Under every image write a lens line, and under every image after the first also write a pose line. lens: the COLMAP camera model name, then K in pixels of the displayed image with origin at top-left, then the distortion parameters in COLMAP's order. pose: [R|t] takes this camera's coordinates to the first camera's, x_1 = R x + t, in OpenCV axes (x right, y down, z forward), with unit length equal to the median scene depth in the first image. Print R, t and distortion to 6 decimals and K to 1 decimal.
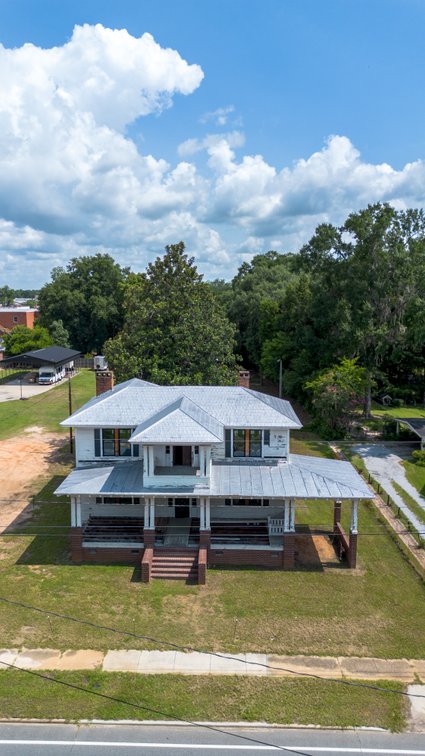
lens RADIAL K [[533.6, 0, 210.4], [0, 533.6, 374.7], [0, 0, 1]] dist [0.075010, -0.078990]
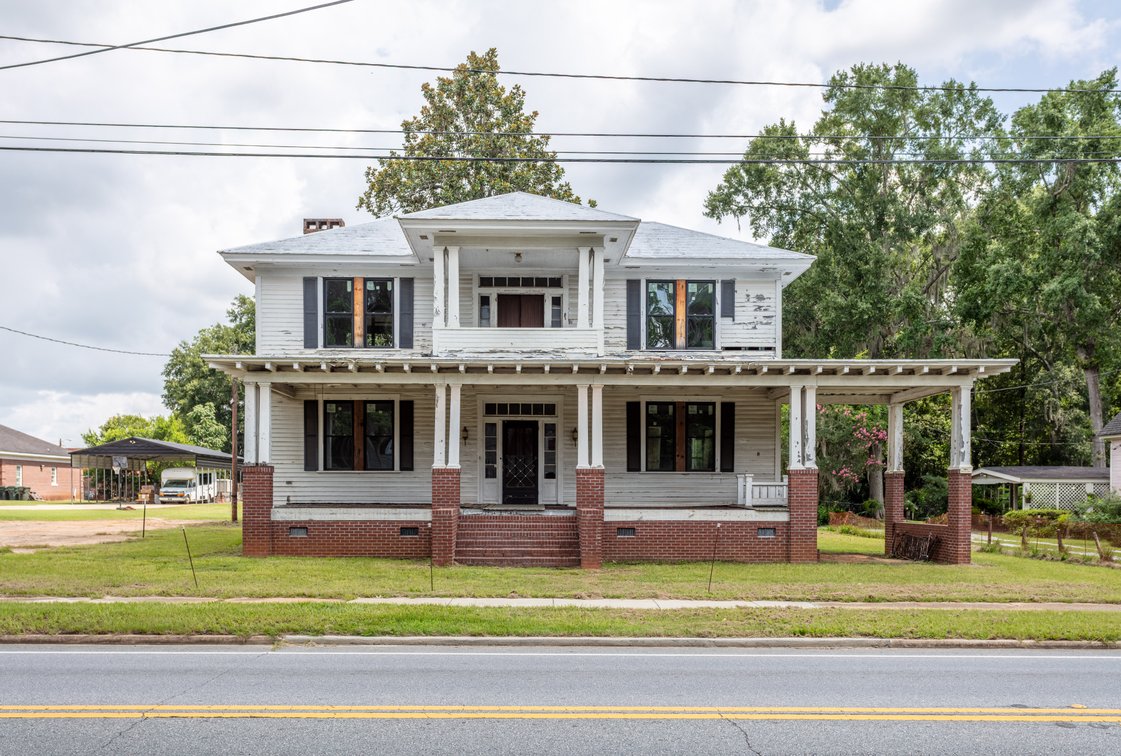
lens RADIAL K [[1055.1, 0, 557.0], [0, 1055.1, 499.9], [0, 0, 1]] dist [0.014004, 0.010646]
pose [[0.998645, 0.000127, 0.052049, -0.069514], [0.007292, 0.989793, -0.142328, 0.394445], [-0.051536, 0.142515, 0.988450, 0.230216]]
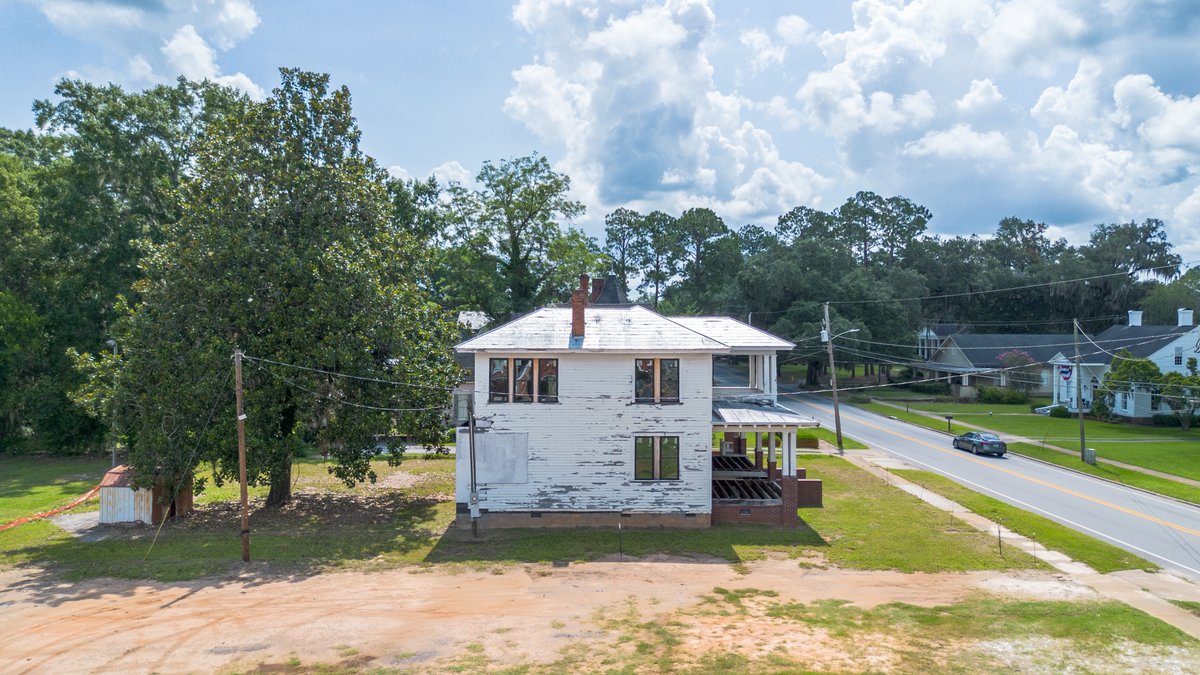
lens RADIAL K [[858.5, 0, 600.3], [0, 858.5, 328.1], [0, 0, 1]] dist [0.081176, -0.094868]
pose [[-0.030131, -0.007324, 0.999519, -1.322905], [0.149146, 0.988746, 0.011741, 0.032908], [-0.988356, 0.149428, -0.028699, 1.193071]]
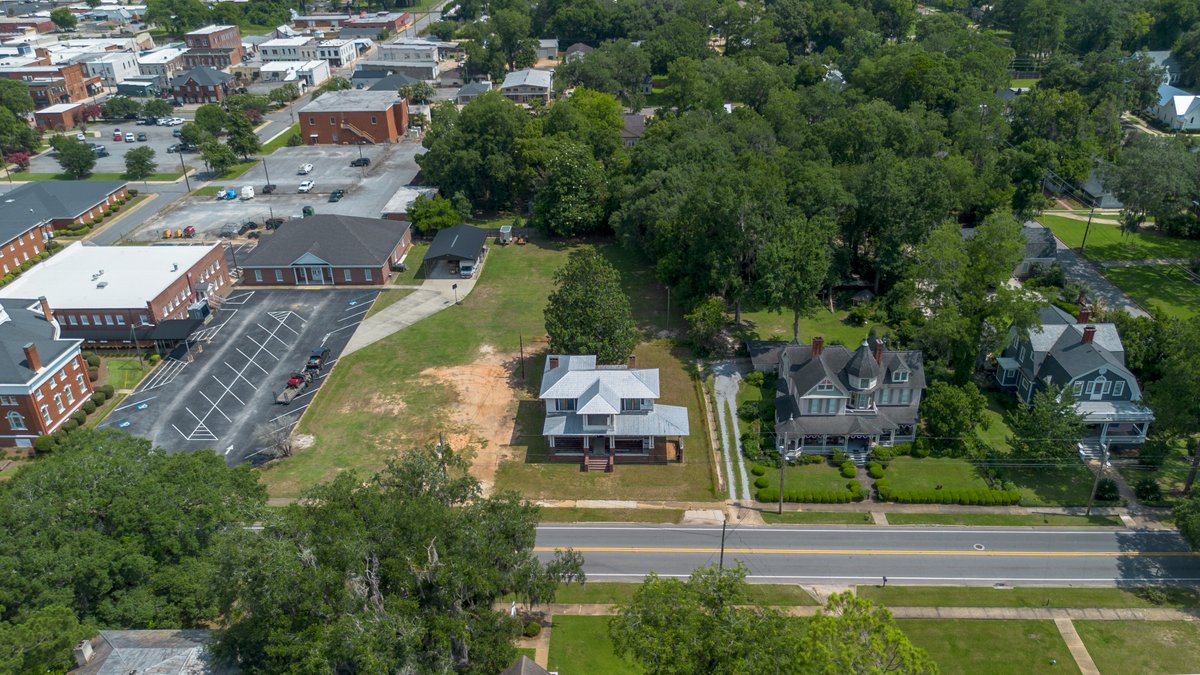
lens RADIAL K [[858.5, 0, 600.3], [0, 858.5, 328.1], [0, 0, 1]] dist [0.081176, -0.094868]
pose [[0.999577, -0.019194, -0.021828, 0.024078], [0.024975, 0.951334, 0.307149, -1.145286], [0.014870, -0.307564, 0.951411, -1.986409]]
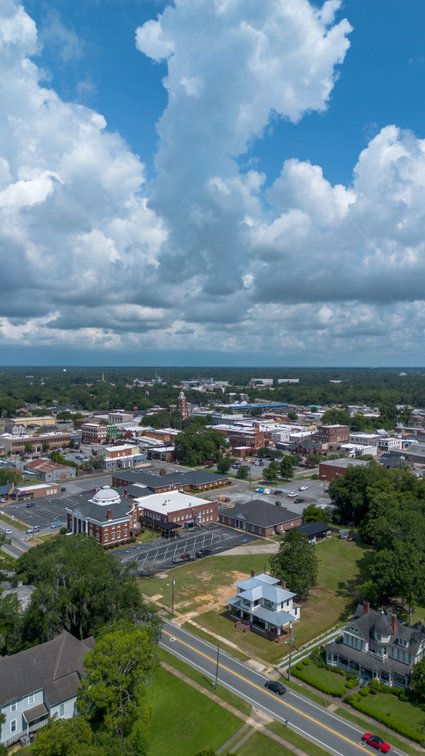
lens RADIAL K [[528.5, 0, 212.5], [0, 528.5, 378.0], [0, 0, 1]] dist [0.068310, -0.066388]
pose [[0.701325, 0.013192, -0.712720, 2.577344], [-0.110049, 0.989846, -0.089967, -1.119518], [0.704296, 0.141530, 0.695655, -2.260748]]
